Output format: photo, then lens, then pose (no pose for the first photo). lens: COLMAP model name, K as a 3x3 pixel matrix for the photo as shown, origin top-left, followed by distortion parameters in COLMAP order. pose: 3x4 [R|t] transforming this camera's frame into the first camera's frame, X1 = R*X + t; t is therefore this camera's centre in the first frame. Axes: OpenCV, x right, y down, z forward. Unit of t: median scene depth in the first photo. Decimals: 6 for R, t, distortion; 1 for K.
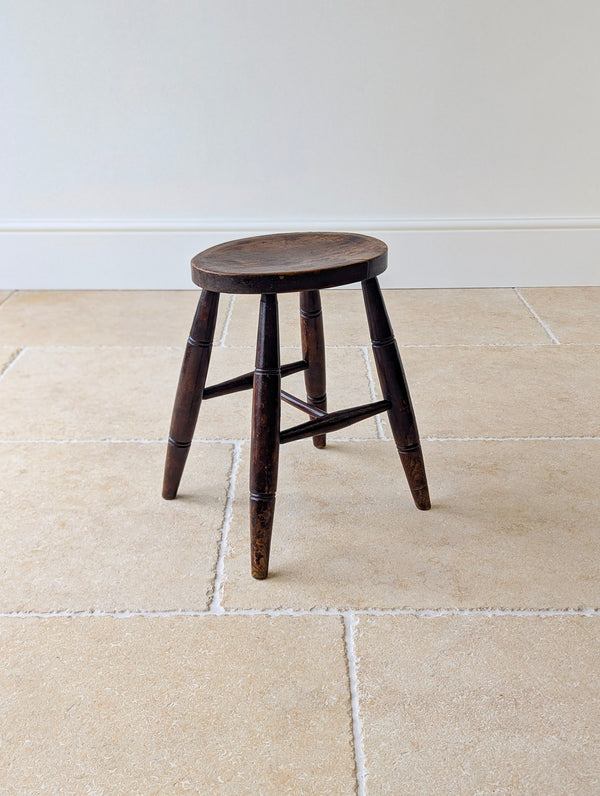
lens RADIAL K [[949.6, 0, 295.2], [0, 949.6, 405.6], [0, 0, 1]] dist [0.024612, 0.000000]
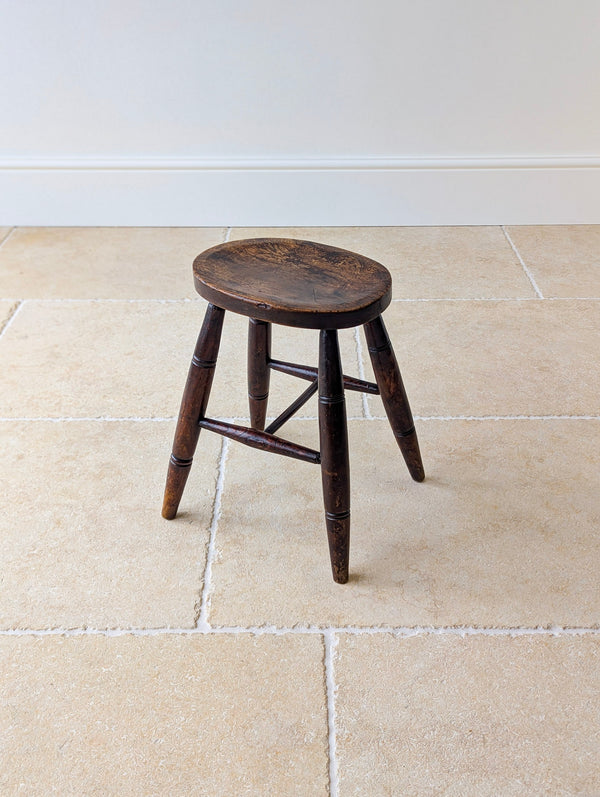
lens RADIAL K [[876.7, 0, 298.4], [0, 876.7, 400.7], [0, 0, 1]] dist [0.026299, 0.000000]
pose [[0.999996, 0.001051, 0.002791, 0.018981], [-0.001478, 0.987505, 0.157583, -0.183350], [-0.002591, -0.157587, 0.987502, 0.079548]]
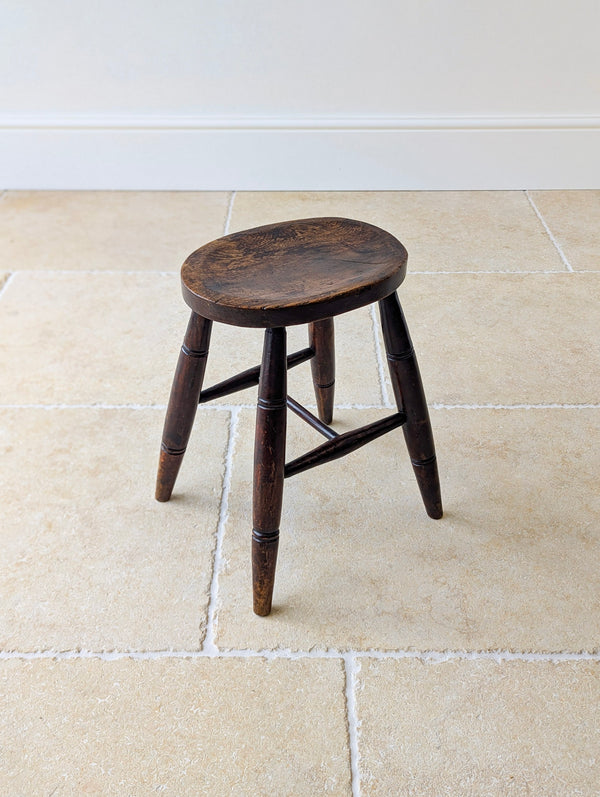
lens RADIAL K [[876.7, 0, 295.8], [0, 876.7, 396.8], [0, 0, 1]] dist [0.026299, 0.000000]
pose [[0.999992, 0.003967, -0.000961, 0.002297], [-0.003694, 0.979698, 0.200444, -0.204923], [0.001737, -0.200439, 0.979705, 0.192299]]
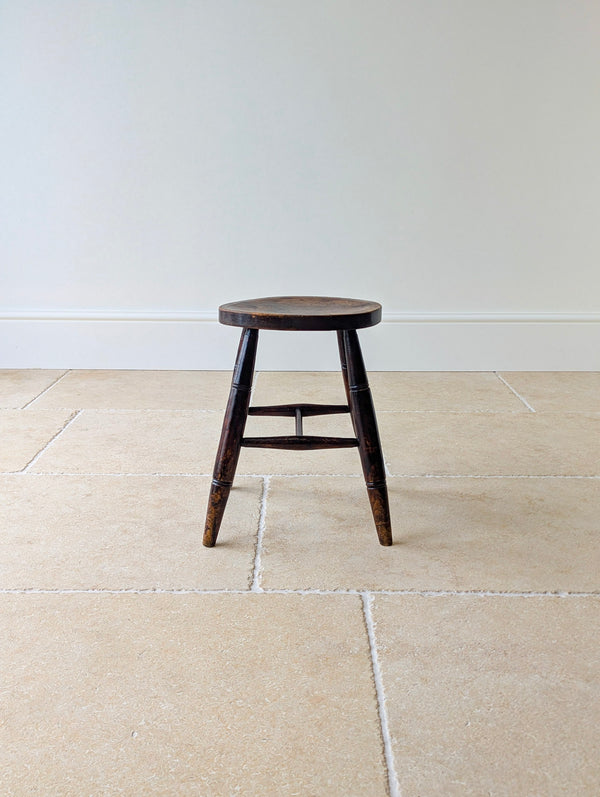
lens RADIAL K [[876.7, 0, 292.1], [0, 876.7, 395.0], [0, 0, 1]] dist [0.026299, 0.000000]
pose [[0.999934, 0.011389, -0.001658, -0.038067], [-0.011509, 0.990190, -0.139249, 0.122955], [0.000055, 0.139259, 0.990256, -0.143219]]
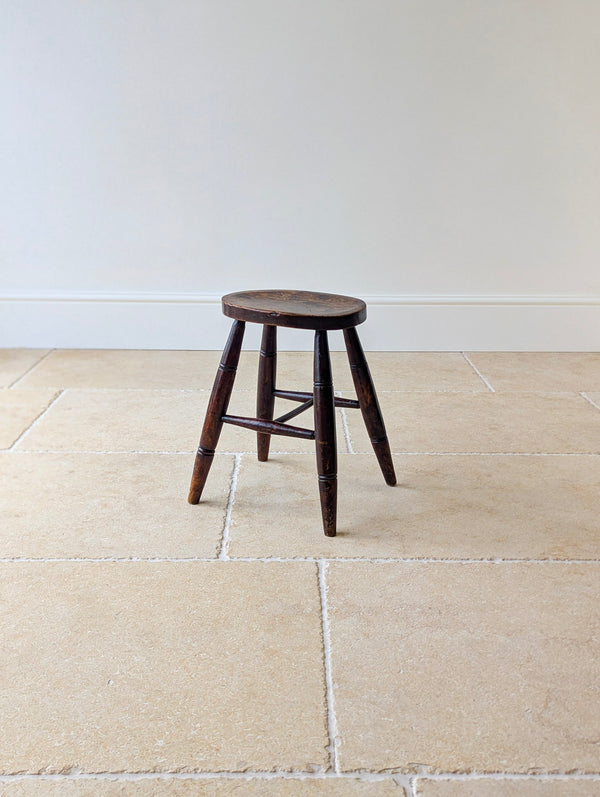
lens RADIAL K [[876.7, 0, 301.4], [0, 876.7, 419.2], [0, 0, 1]] dist [0.026299, 0.000000]
pose [[0.999710, 0.011672, 0.021048, -0.000769], [-0.009991, 0.996883, -0.078263, 0.113894], [-0.021896, 0.078030, 0.996711, -0.254537]]
